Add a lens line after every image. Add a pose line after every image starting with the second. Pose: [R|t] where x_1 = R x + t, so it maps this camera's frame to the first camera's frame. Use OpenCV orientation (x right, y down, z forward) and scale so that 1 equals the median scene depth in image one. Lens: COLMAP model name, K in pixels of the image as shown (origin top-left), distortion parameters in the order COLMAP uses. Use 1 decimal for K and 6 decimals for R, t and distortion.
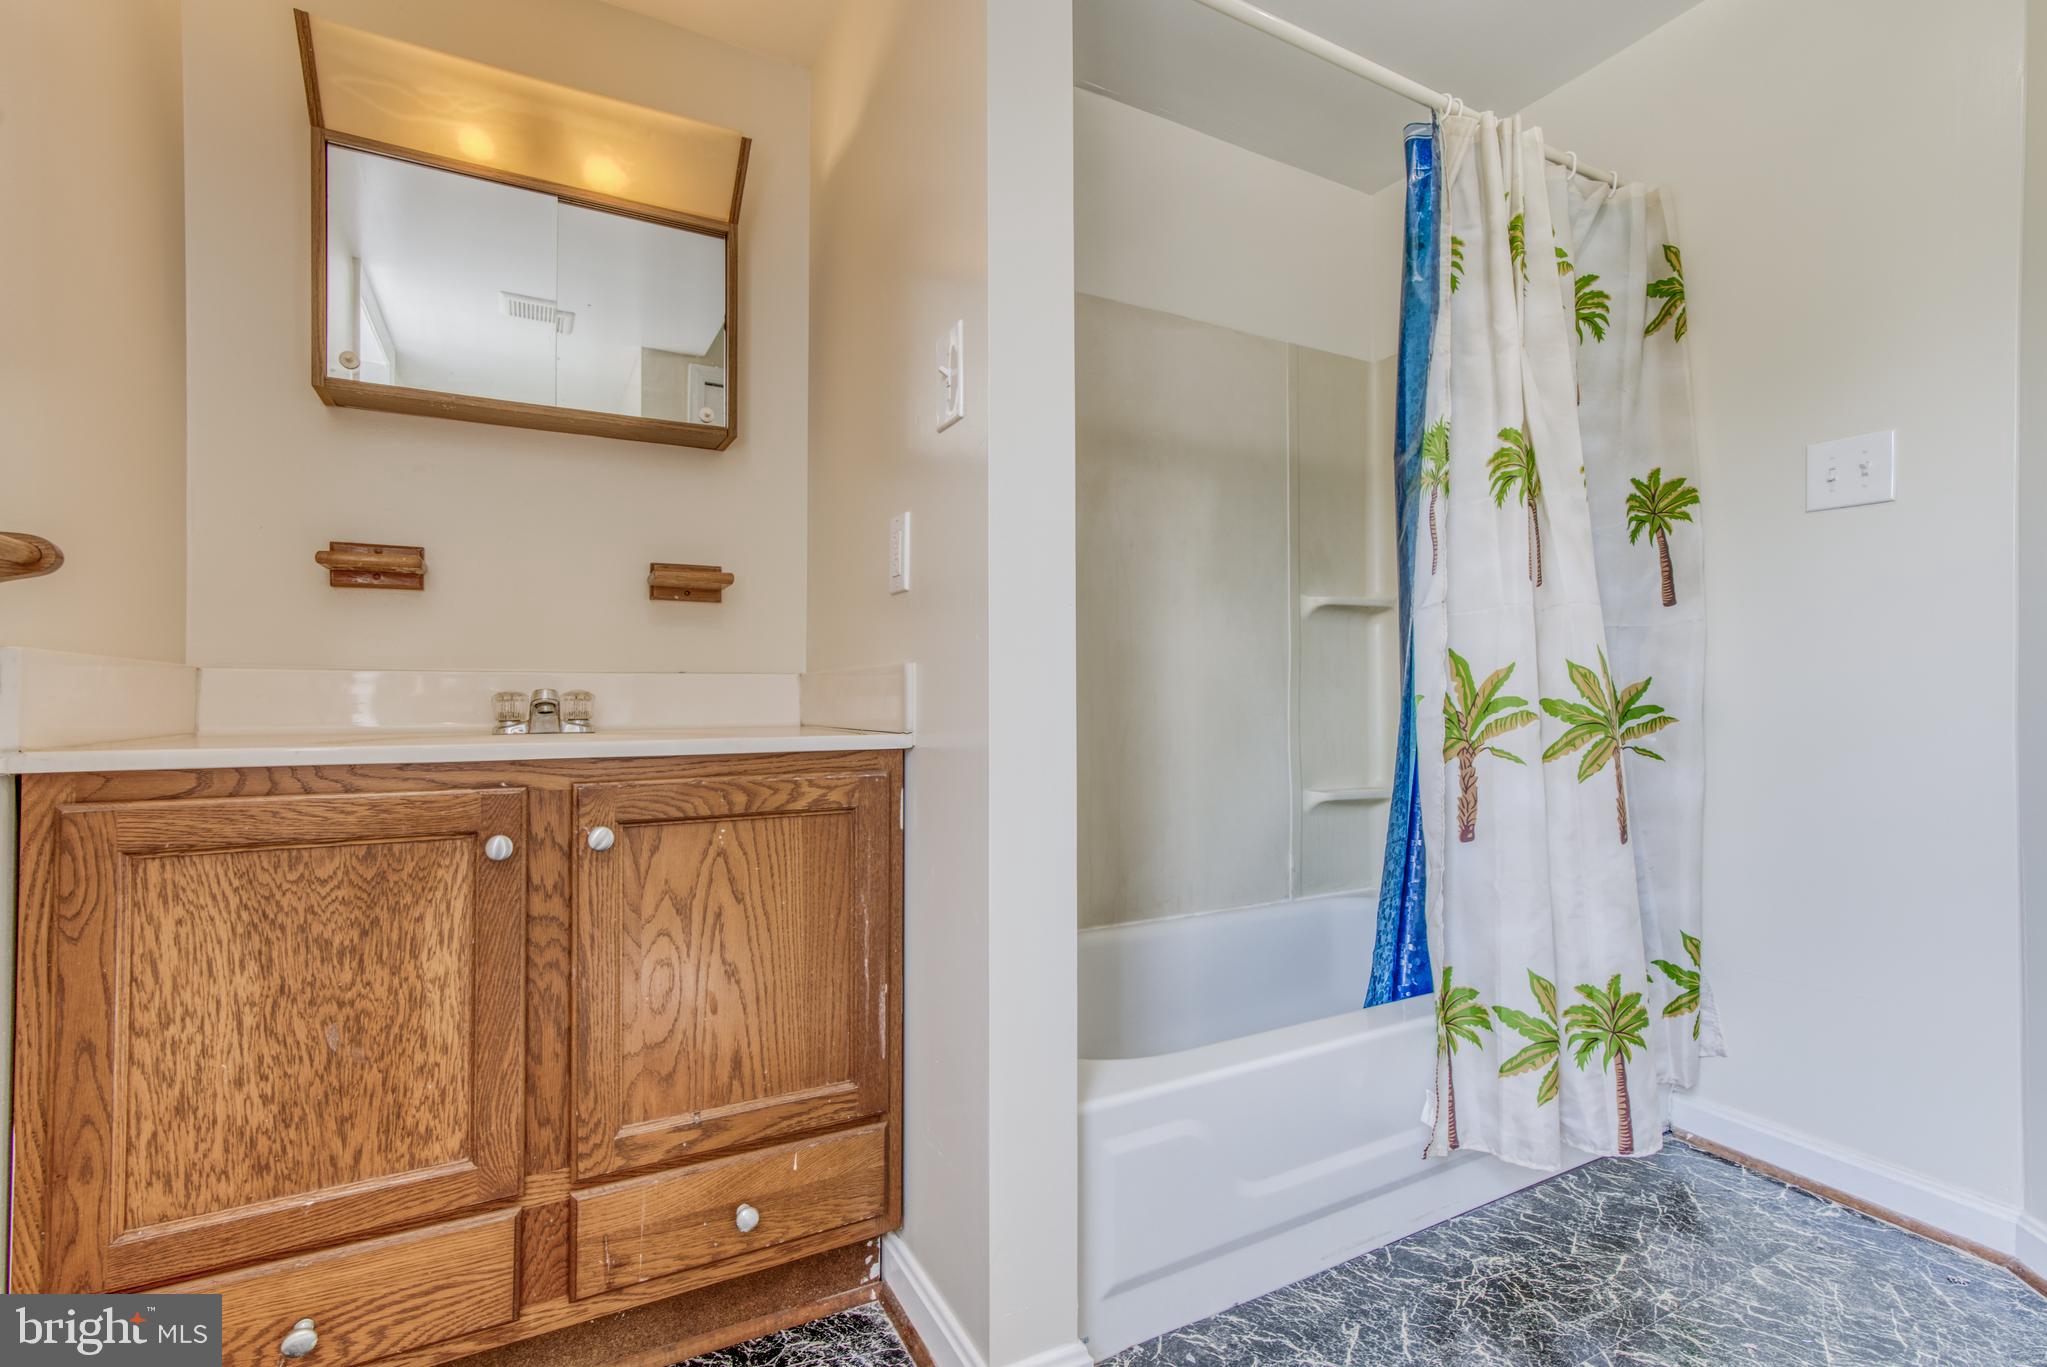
lens RADIAL K [[920.4, 0, 1028.8], [0, 920.4, 683.7], [0, 0, 1]] dist [-0.021260, 0.013399]
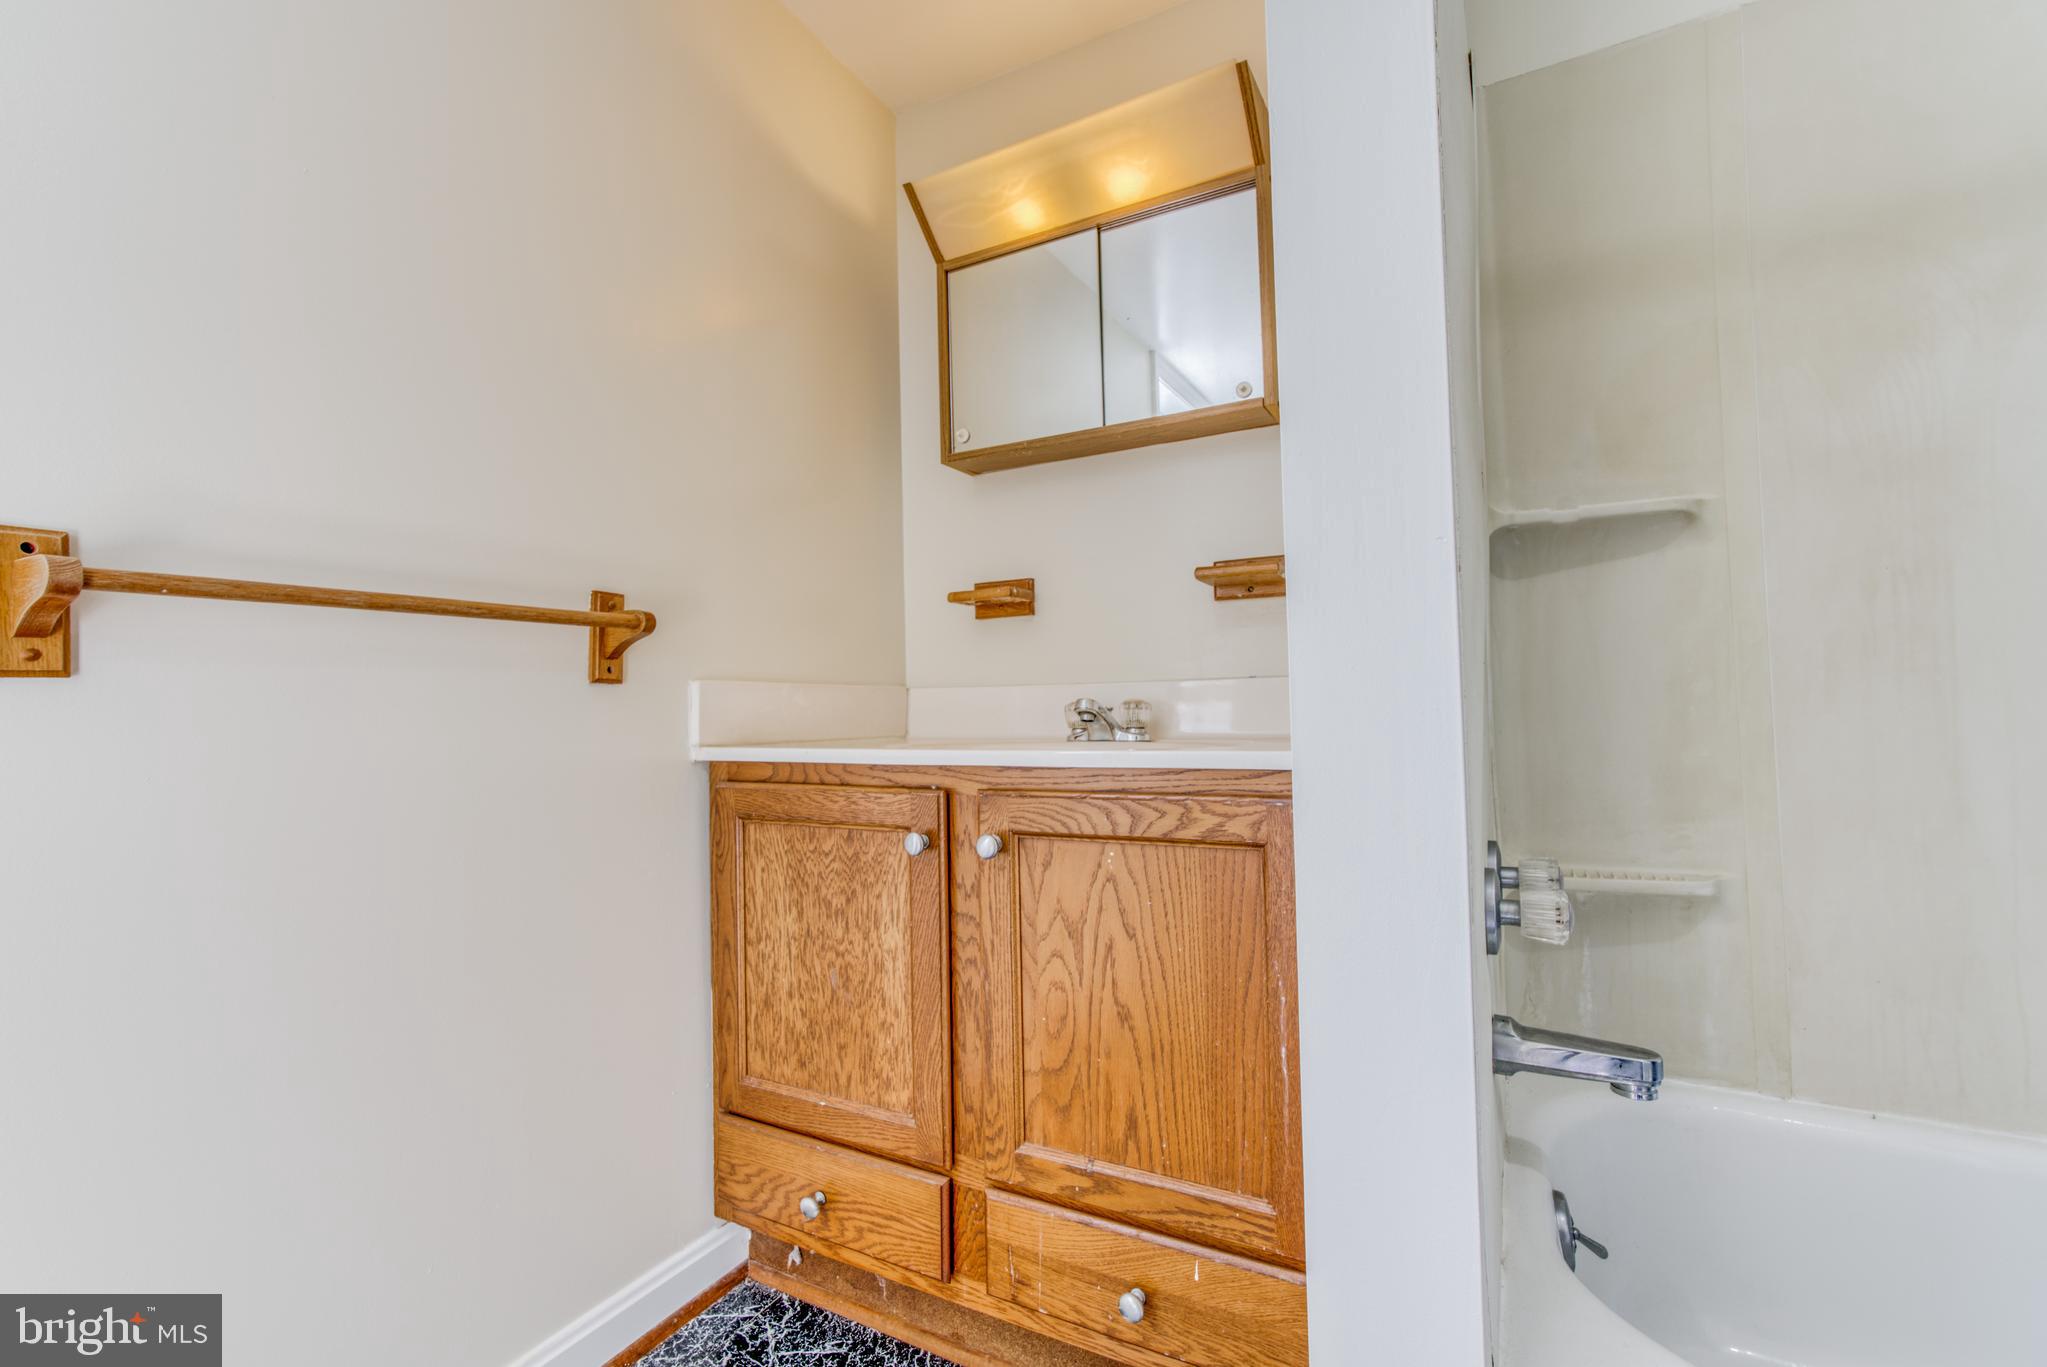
lens RADIAL K [[920.4, 0, 1020.1], [0, 920.4, 680.8], [0, 0, 1]] dist [-0.021260, 0.013399]
pose [[0.530404, -0.036736, -0.846948, 0.412822], [0.028832, 0.999264, -0.025286, 0.013003], [0.847254, -0.011007, 0.531073, 0.485792]]
